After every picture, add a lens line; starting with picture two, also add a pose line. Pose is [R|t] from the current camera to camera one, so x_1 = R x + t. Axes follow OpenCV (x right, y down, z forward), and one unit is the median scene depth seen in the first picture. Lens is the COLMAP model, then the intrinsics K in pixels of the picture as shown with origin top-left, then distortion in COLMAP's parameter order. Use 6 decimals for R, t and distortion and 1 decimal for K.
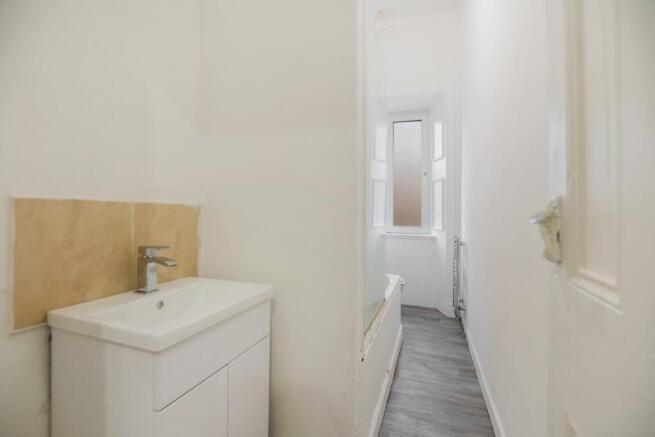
lens RADIAL K [[318.7, 0, 328.0], [0, 318.7, 214.4], [0, 0, 1]] dist [-0.035990, -0.001626]
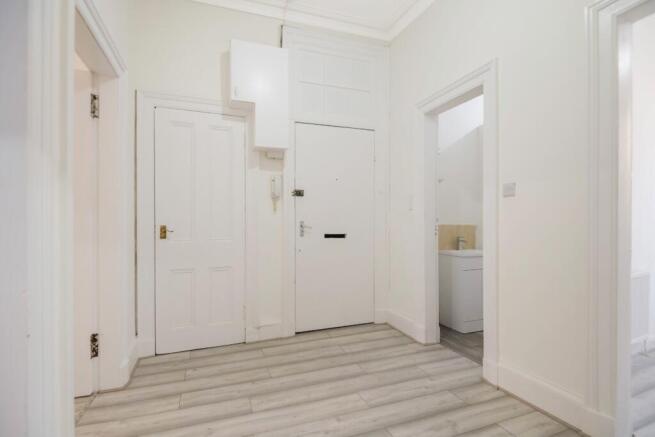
lens RADIAL K [[318.7, 0, 324.4], [0, 318.7, 221.5], [0, 0, 1]] dist [-0.035990, -0.001626]
pose [[0.649517, -0.015677, -0.760185, 1.211545], [-0.000668, 0.999775, -0.021189, 0.001372], [0.760347, 0.014271, 0.649361, -2.599910]]
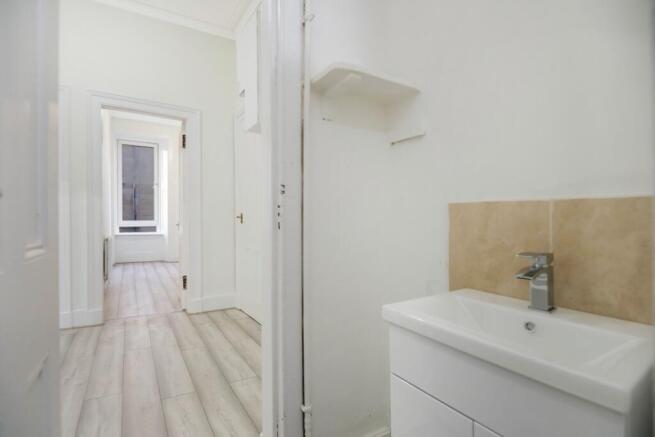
lens RADIAL K [[318.7, 0, 324.5], [0, 318.7, 218.9], [0, 0, 1]] dist [-0.035990, -0.001626]
pose [[-0.633842, -0.014050, -0.773335, 0.414616], [-0.020846, 0.999782, -0.001078, 0.026652], [0.773182, 0.015437, -0.633997, 1.096513]]
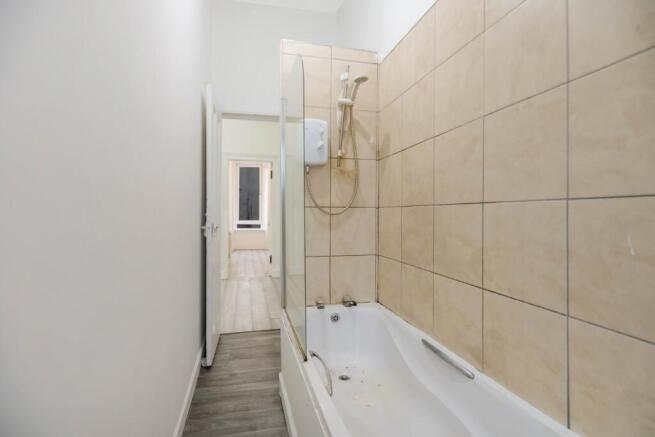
lens RADIAL K [[318.7, 0, 327.1], [0, 318.7, 212.7], [0, 0, 1]] dist [-0.035990, -0.001626]
pose [[-0.836329, -0.025089, -0.547653, 1.052882], [-0.027080, 0.999623, -0.004440, -0.116286], [0.547558, 0.011117, -0.836694, 3.158805]]
